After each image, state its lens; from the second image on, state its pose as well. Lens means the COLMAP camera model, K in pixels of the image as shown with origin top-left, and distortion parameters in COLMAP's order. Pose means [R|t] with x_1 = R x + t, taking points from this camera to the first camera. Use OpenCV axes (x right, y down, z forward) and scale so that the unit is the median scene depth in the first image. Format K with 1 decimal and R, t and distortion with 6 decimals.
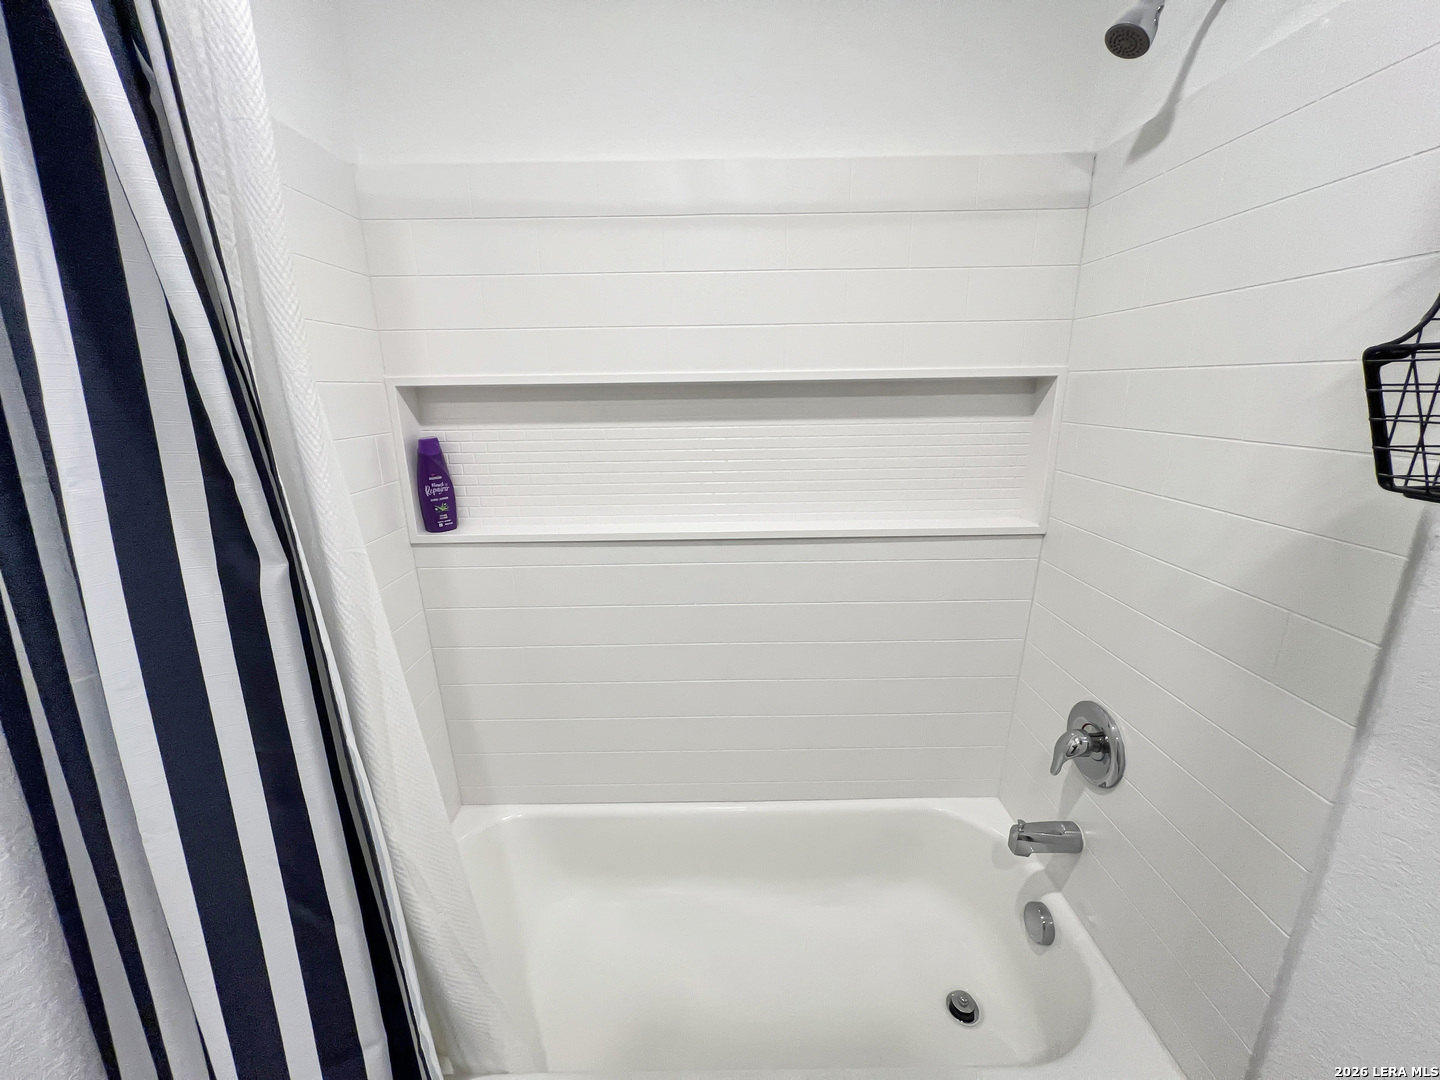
lens RADIAL K [[566.7, 0, 721.5], [0, 566.7, 538.1], [0, 0, 1]] dist [-0.000561, -0.000013]
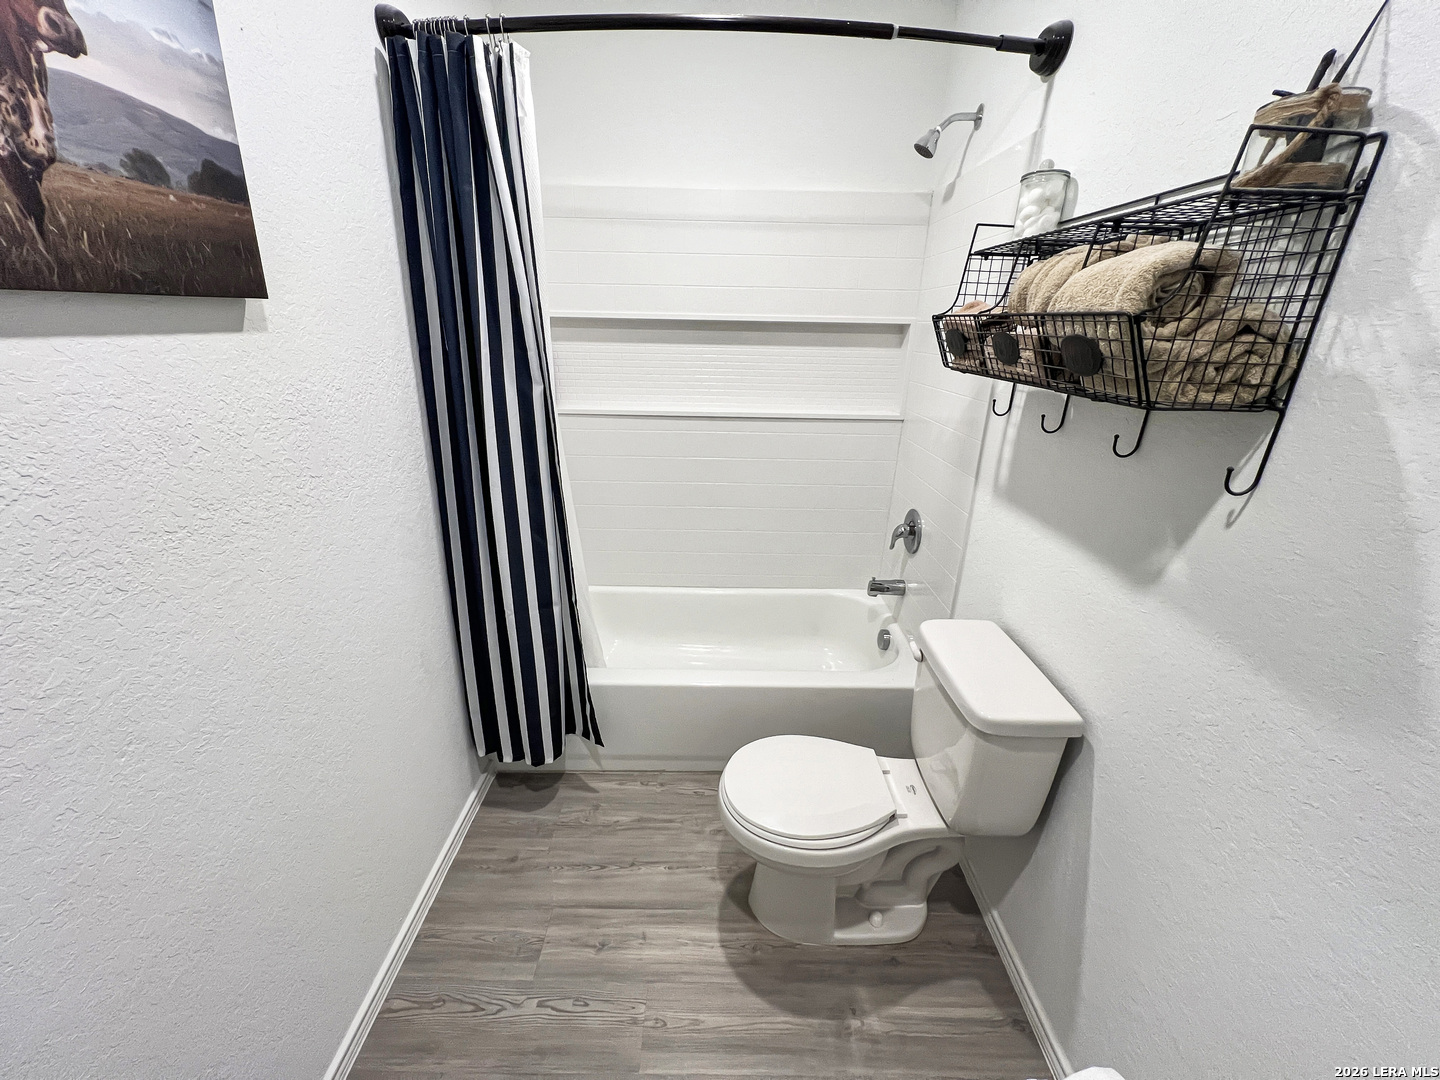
lens RADIAL K [[573.1, 0, 720.9], [0, 573.1, 539.2], [0, 0, 1]] dist [-0.001599, -0.000112]
pose [[0.999370, 0.033474, 0.011782, 0.017252], [-0.034435, 0.994970, 0.094073, 0.234238], [-0.008574, -0.094419, 0.995496, -0.835251]]
